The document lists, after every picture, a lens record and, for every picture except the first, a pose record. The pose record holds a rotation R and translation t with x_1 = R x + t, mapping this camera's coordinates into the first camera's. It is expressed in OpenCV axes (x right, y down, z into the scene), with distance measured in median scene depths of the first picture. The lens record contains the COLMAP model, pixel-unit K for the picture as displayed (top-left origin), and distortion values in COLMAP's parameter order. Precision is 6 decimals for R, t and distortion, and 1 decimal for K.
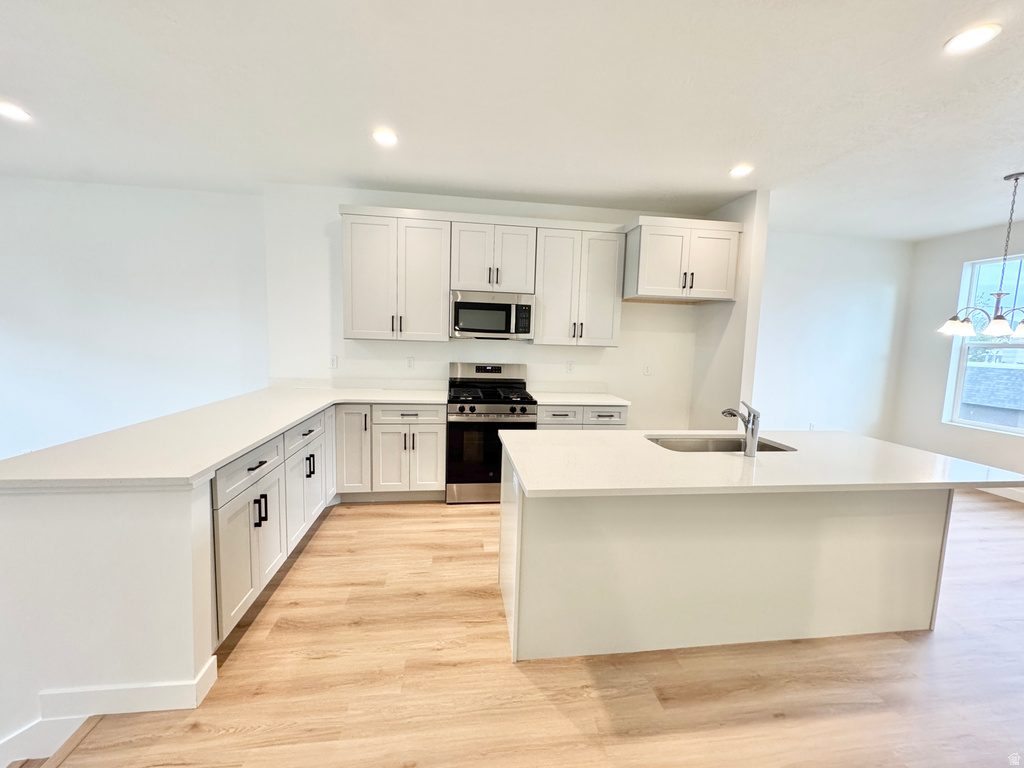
lens RADIAL K [[404.9, 0, 495.6], [0, 404.9, 375.9], [0, 0, 1]] dist [-0.002568, 0.000833]
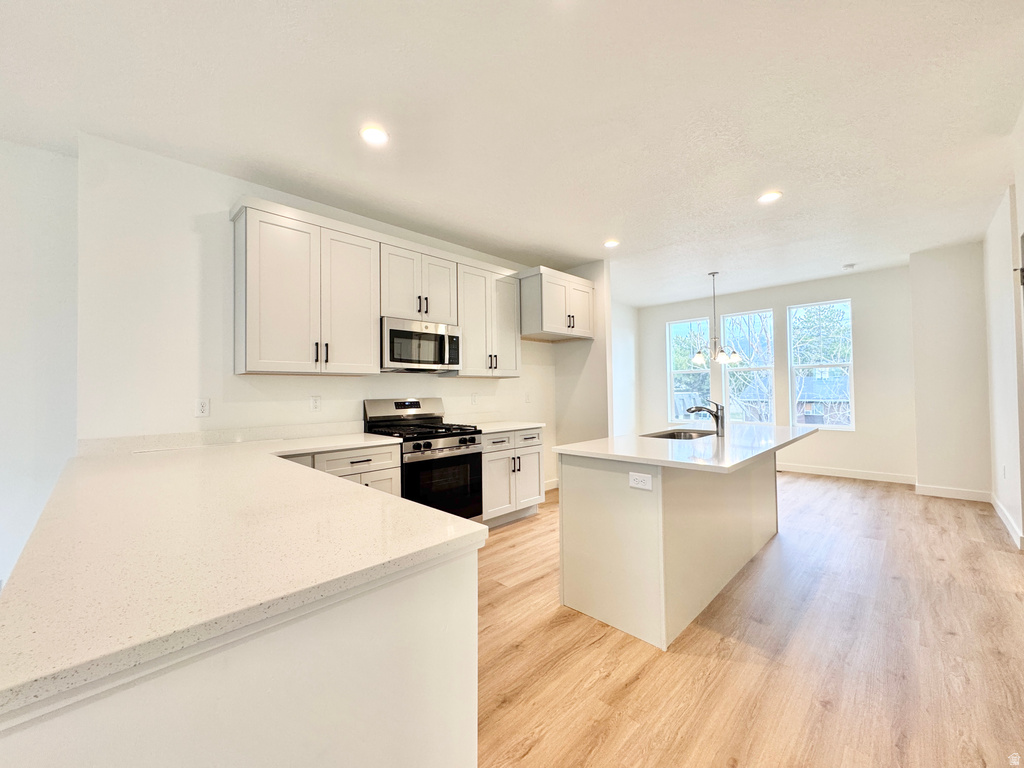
lens RADIAL K [[404.9, 0, 494.7], [0, 404.9, 379.0], [0, 0, 1]] dist [-0.002568, 0.000833]
pose [[0.802509, -0.023232, 0.596187, -0.454901], [0.090849, 0.992348, -0.083619, 0.022748], [-0.589682, 0.121269, 0.798479, 0.161320]]
